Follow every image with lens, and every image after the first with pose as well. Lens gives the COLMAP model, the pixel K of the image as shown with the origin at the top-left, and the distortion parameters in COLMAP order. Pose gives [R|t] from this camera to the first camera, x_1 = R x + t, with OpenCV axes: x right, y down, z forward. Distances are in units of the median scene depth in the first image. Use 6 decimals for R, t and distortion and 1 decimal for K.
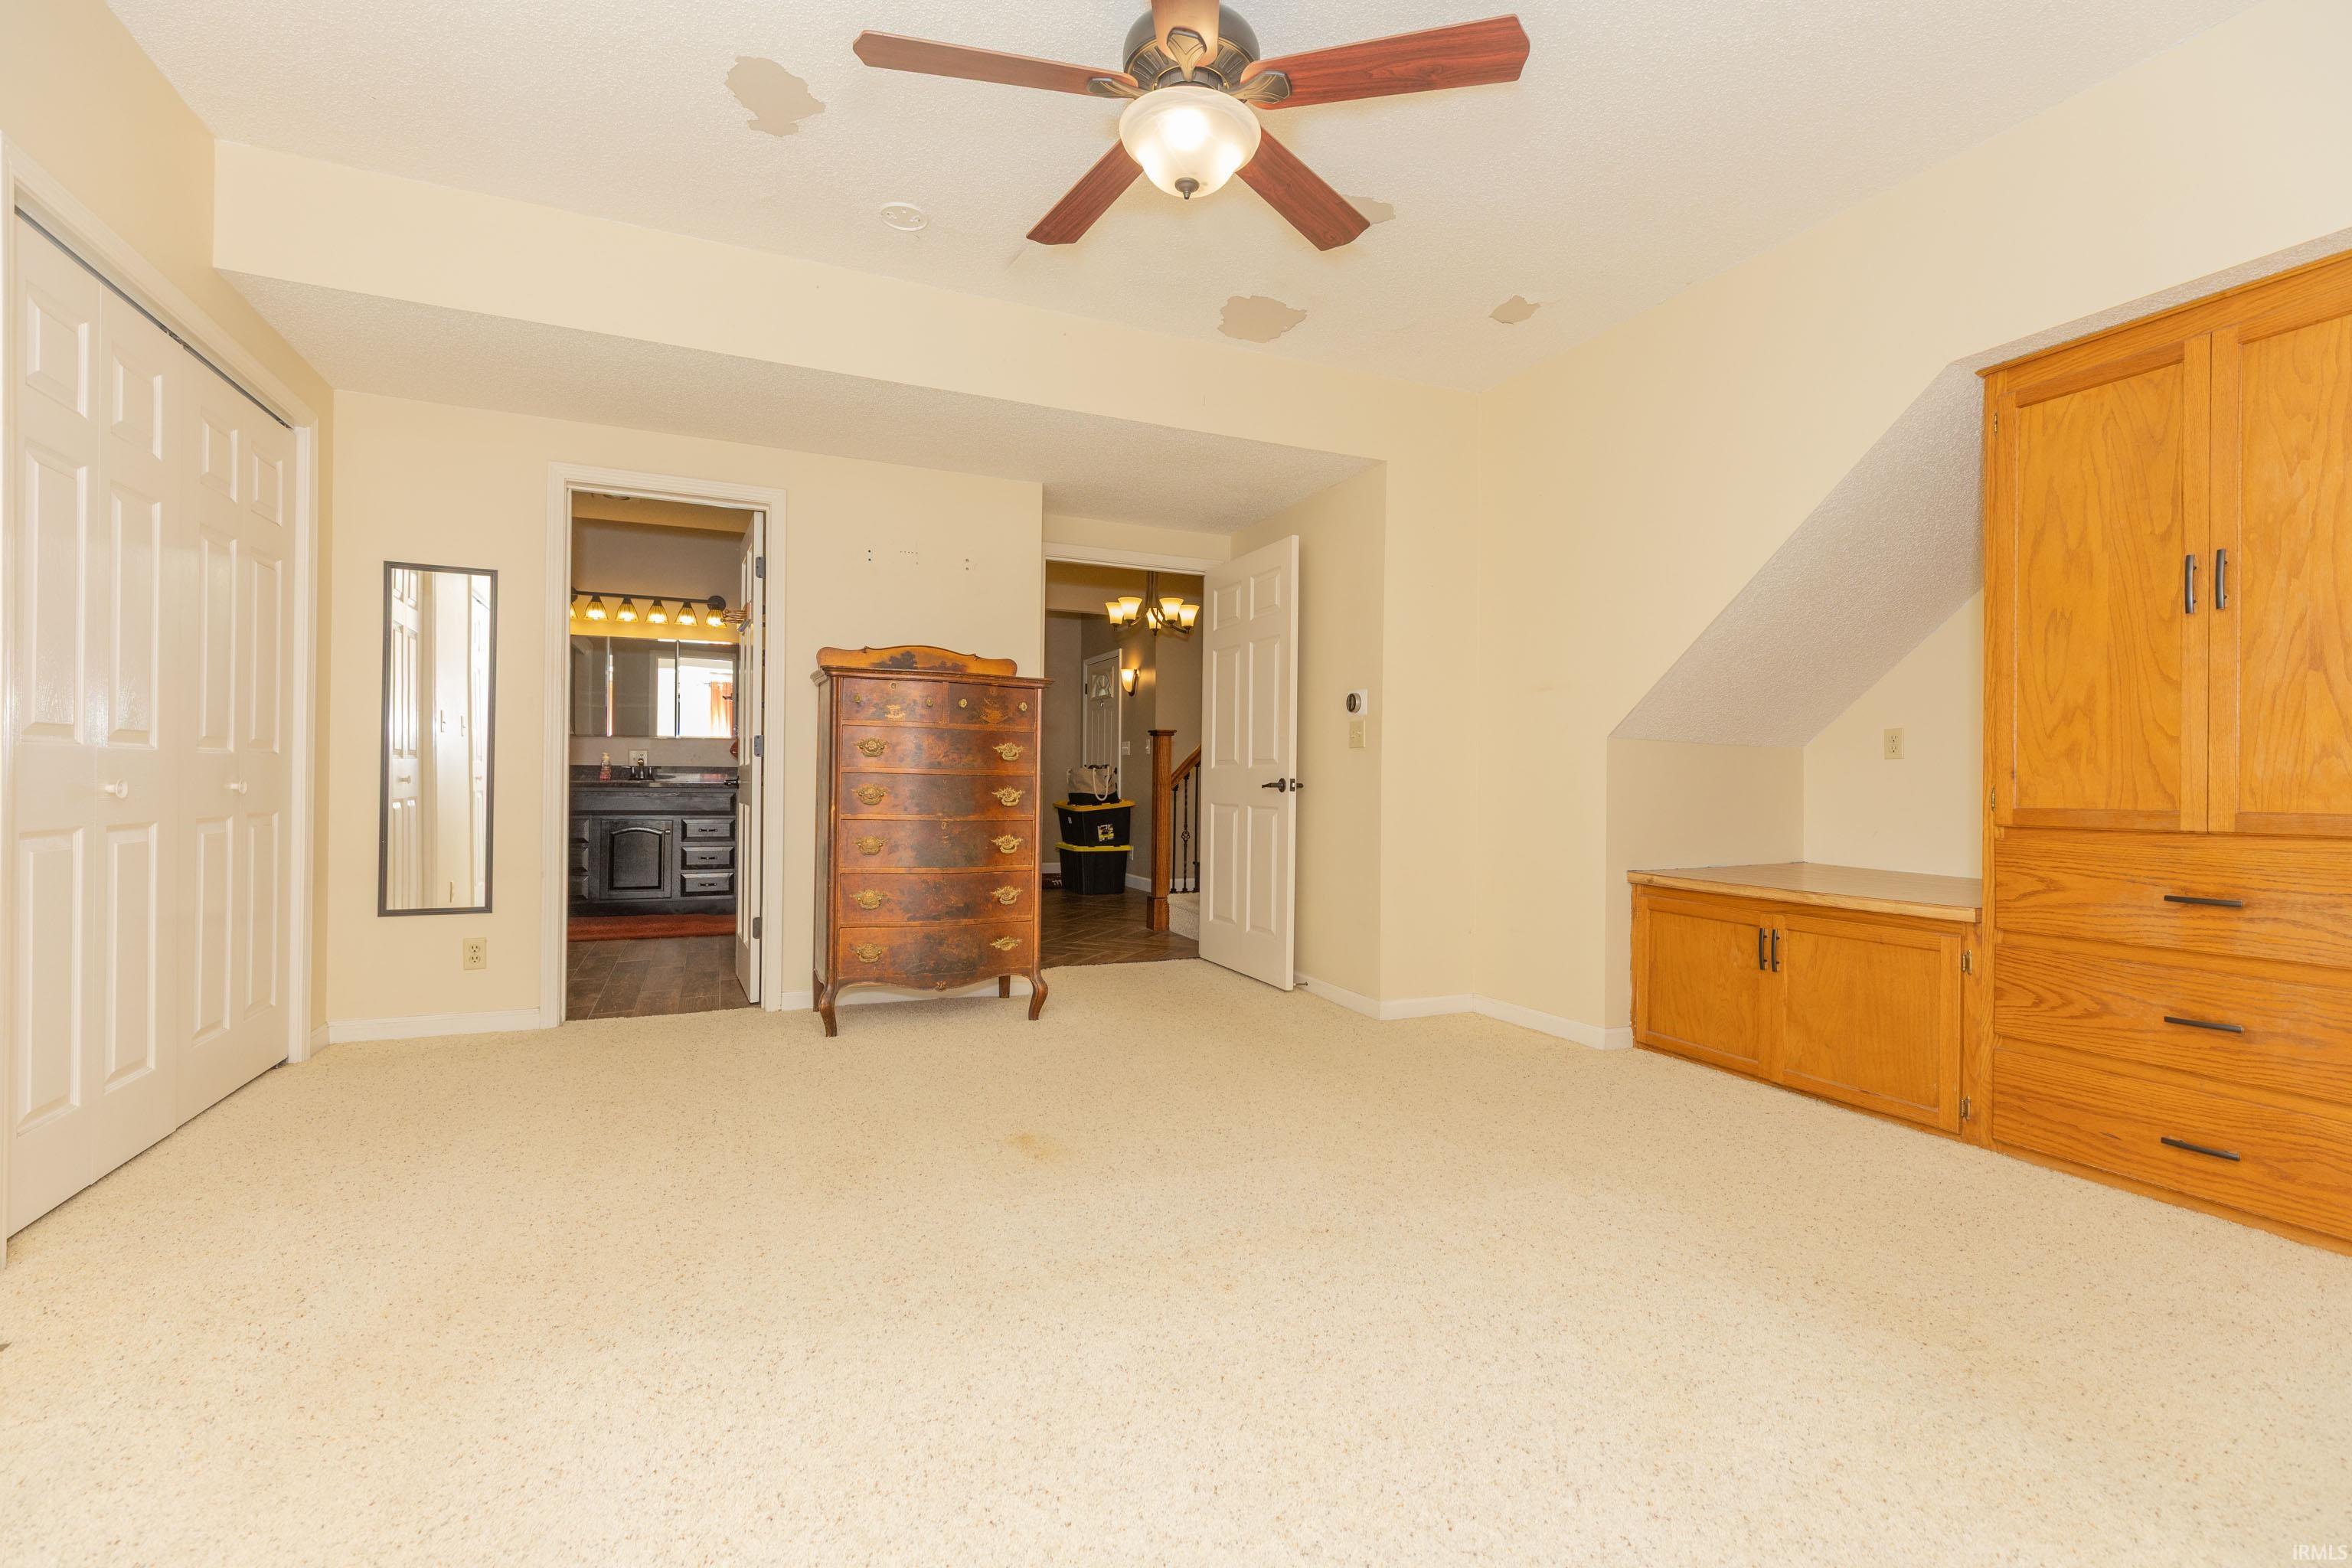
lens RADIAL K [[1062.1, 0, 1176.0], [0, 1062.1, 784.0], [0, 0, 1]] dist [0.000631, 0.000059]
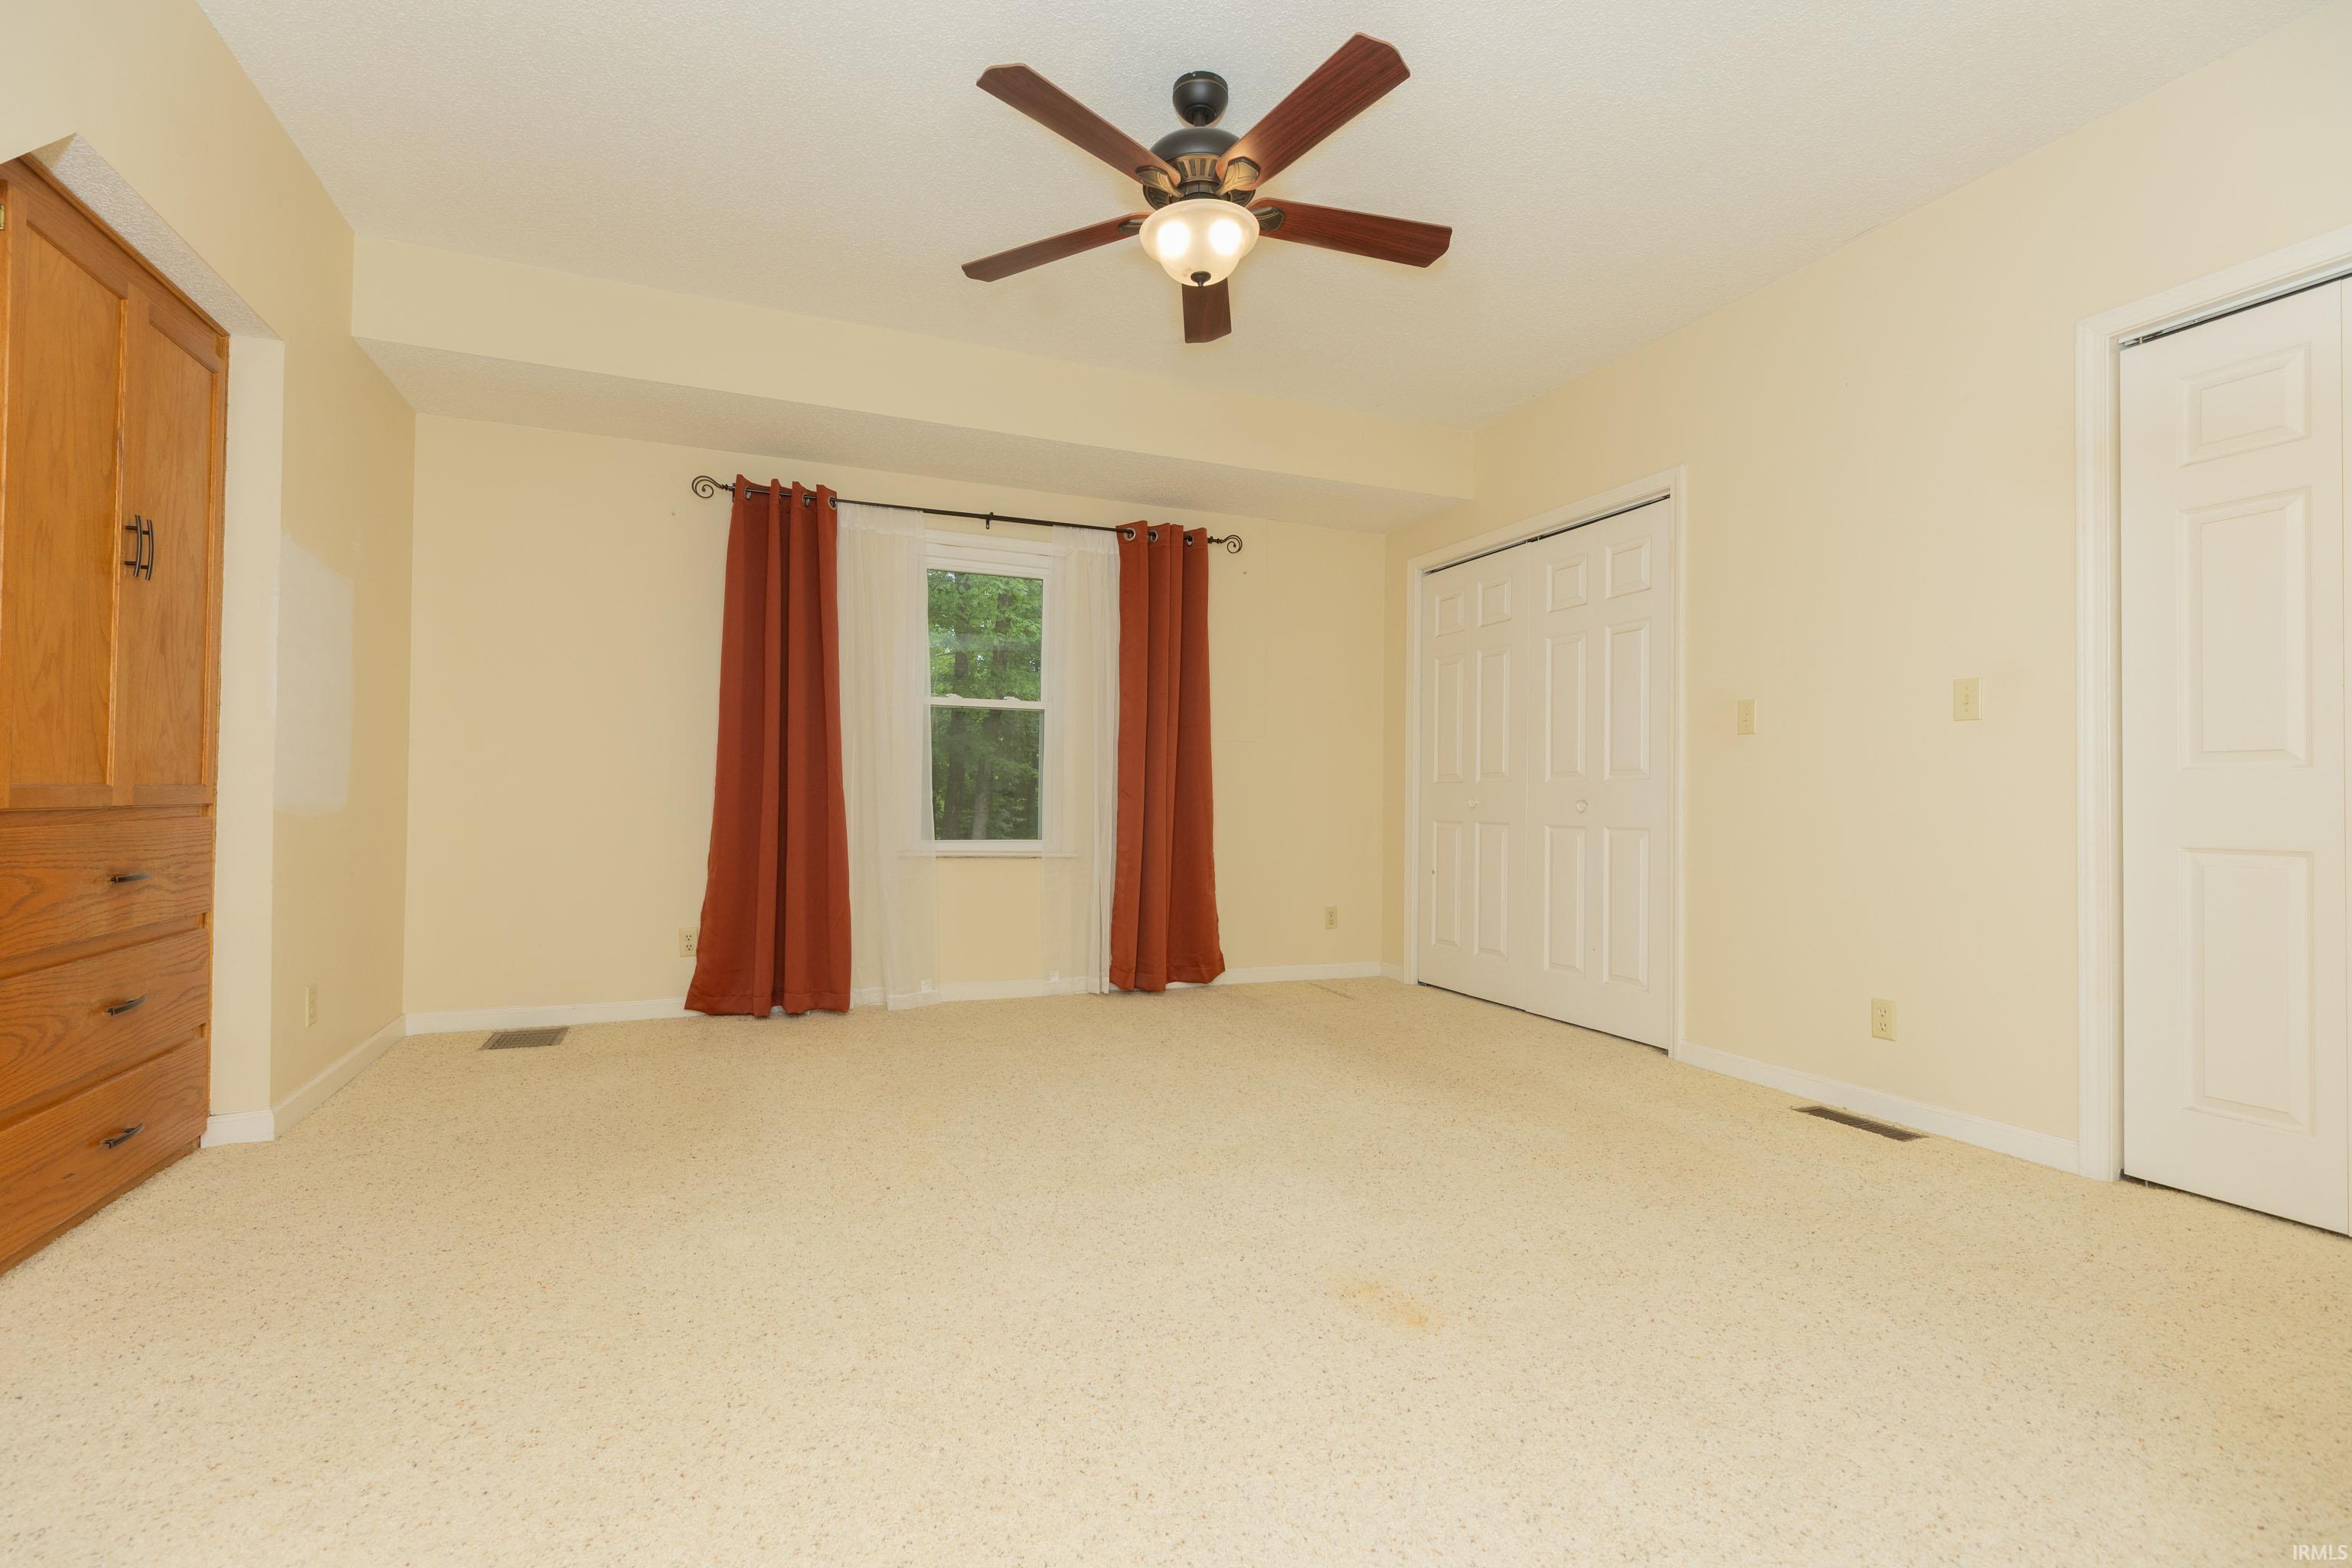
lens RADIAL K [[1083.0, 0, 1176.0], [0, 1083.0, 784.0], [0, 0, 1]] dist [0.000910, 0.000116]
pose [[-0.999714, -0.023211, 0.005786, 0.013962], [-0.023306, 0.999586, -0.016887, 0.017662], [-0.005391, -0.017017, -0.999841, 1.811331]]
